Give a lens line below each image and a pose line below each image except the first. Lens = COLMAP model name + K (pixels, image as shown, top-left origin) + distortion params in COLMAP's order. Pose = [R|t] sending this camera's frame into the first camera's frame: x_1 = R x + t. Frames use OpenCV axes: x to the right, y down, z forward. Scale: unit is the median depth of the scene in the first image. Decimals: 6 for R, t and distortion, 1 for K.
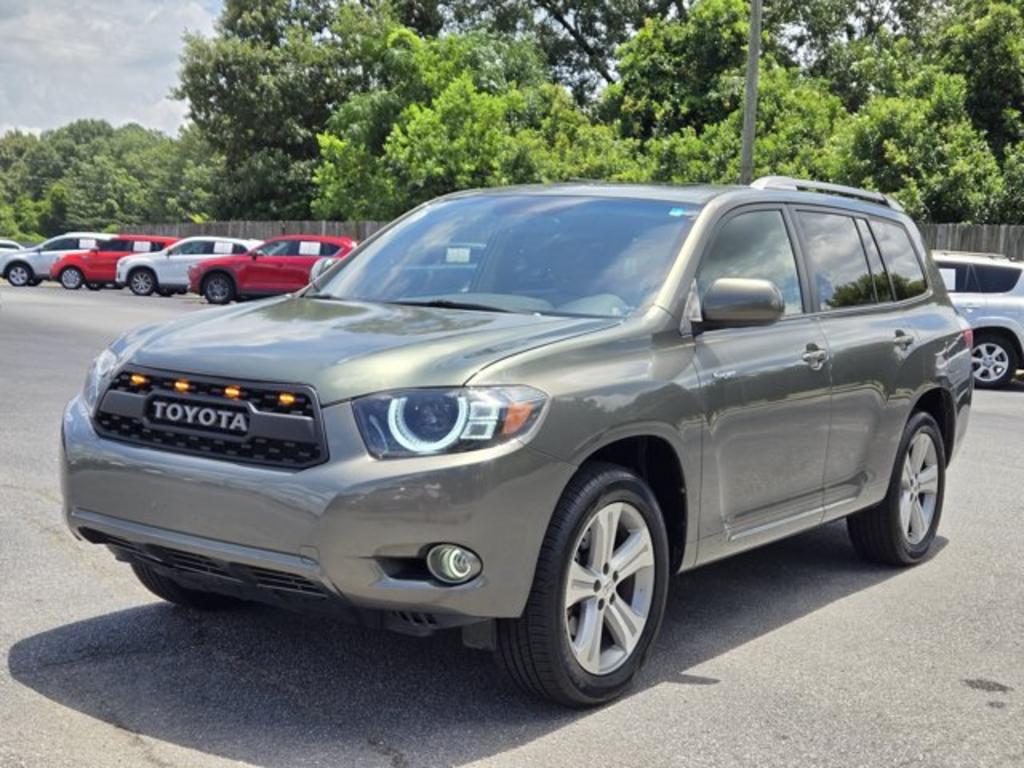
lens RADIAL K [[1346.2, 0, 512.0], [0, 1346.2, 384.0], [0, 0, 1]] dist [-0.014223, 0.014769]
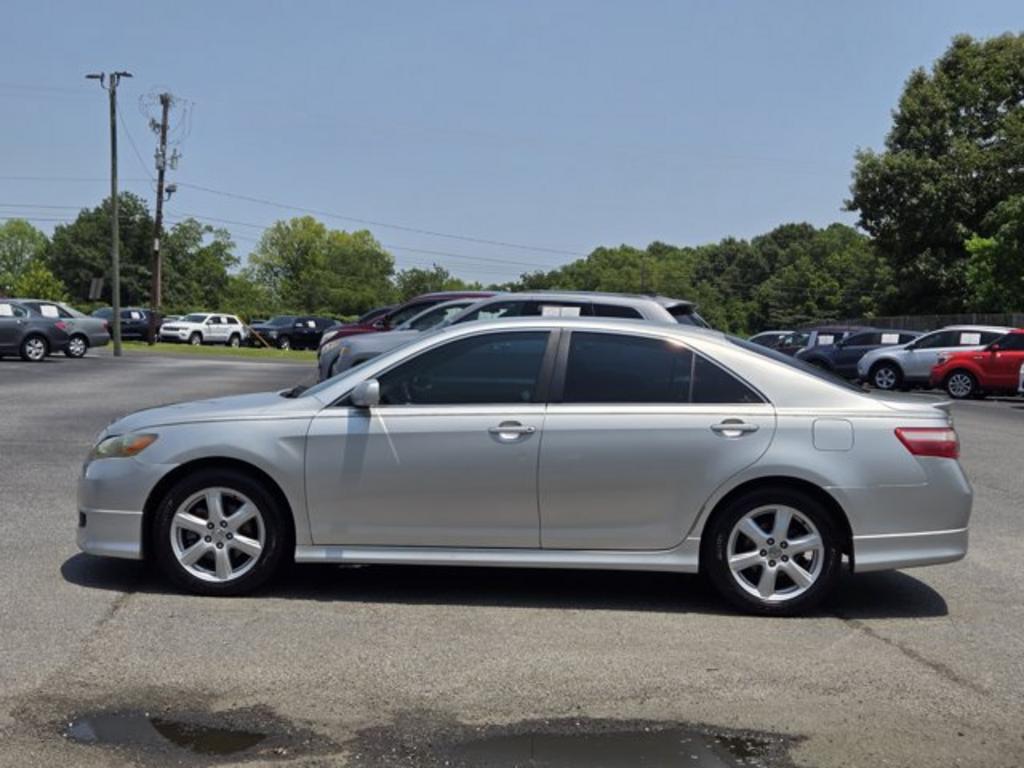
lens RADIAL K [[1346.2, 0, 512.0], [0, 1346.2, 384.0], [0, 0, 1]] dist [-0.014223, 0.014769]
pose [[0.870121, -0.007467, -0.492781, 0.058033], [-0.027045, 0.997655, -0.062871, 0.012516], [0.492095, 0.068032, 0.867879, -0.107546]]
